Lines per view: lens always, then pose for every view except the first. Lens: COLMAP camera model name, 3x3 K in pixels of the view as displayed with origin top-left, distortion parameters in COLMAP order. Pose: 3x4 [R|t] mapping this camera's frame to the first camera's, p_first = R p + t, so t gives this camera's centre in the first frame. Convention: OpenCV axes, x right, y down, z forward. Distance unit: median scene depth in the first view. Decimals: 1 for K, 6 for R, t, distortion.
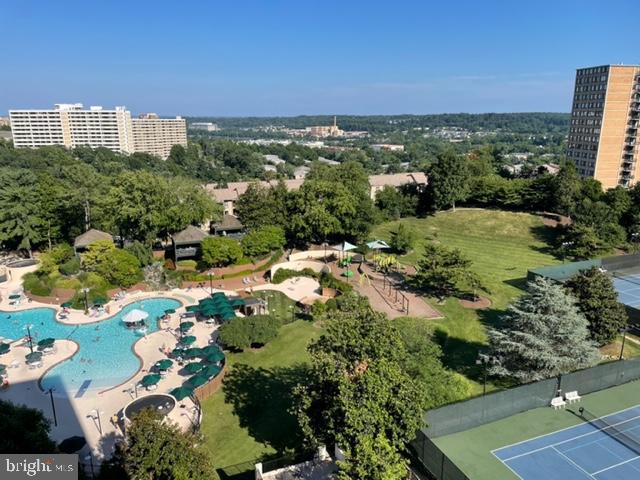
lens RADIAL K [[479.1, 0, 316.6], [0, 479.1, 244.1], [0, 0, 1]] dist [0.098745, -0.126125]
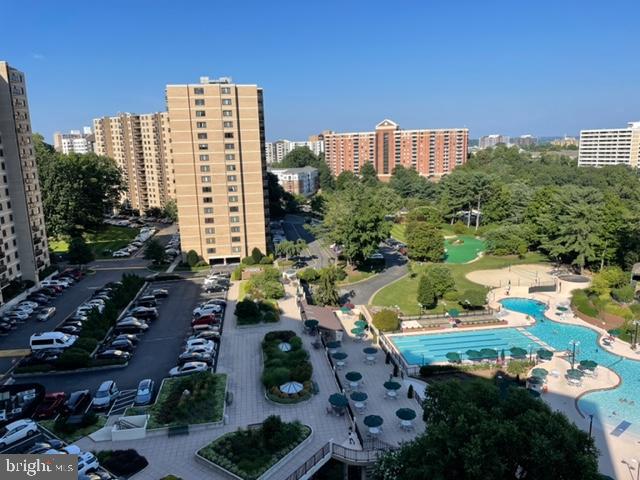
lens RADIAL K [[479.2, 0, 315.5], [0, 479.2, 237.9], [0, 0, 1]] dist [0.095486, -0.123325]
pose [[0.518859, 0.149200, -0.841739, -0.036059], [-0.191074, 0.979981, 0.055923, 0.002366], [0.833232, 0.131818, 0.536981, -0.007936]]
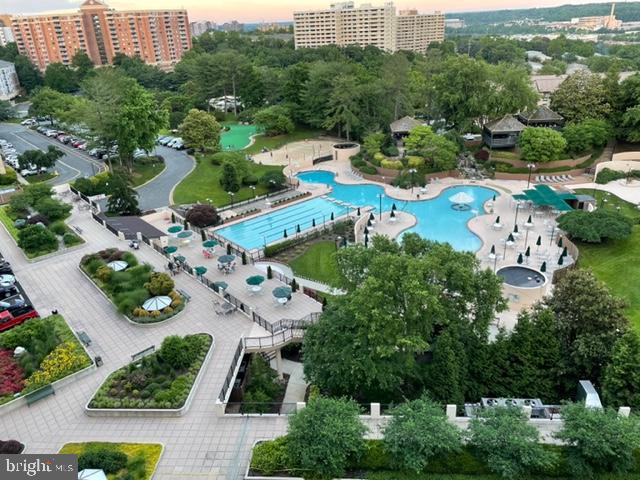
lens RADIAL K [[479.7, 0, 318.9], [0, 479.7, 239.9], [0, 0, 1]] dist [0.093874, -0.121081]
pose [[0.899083, 0.141341, -0.414334, -0.158313], [-0.066269, 0.979481, 0.190329, 0.044134], [0.432734, -0.143664, 0.890001, -0.056175]]
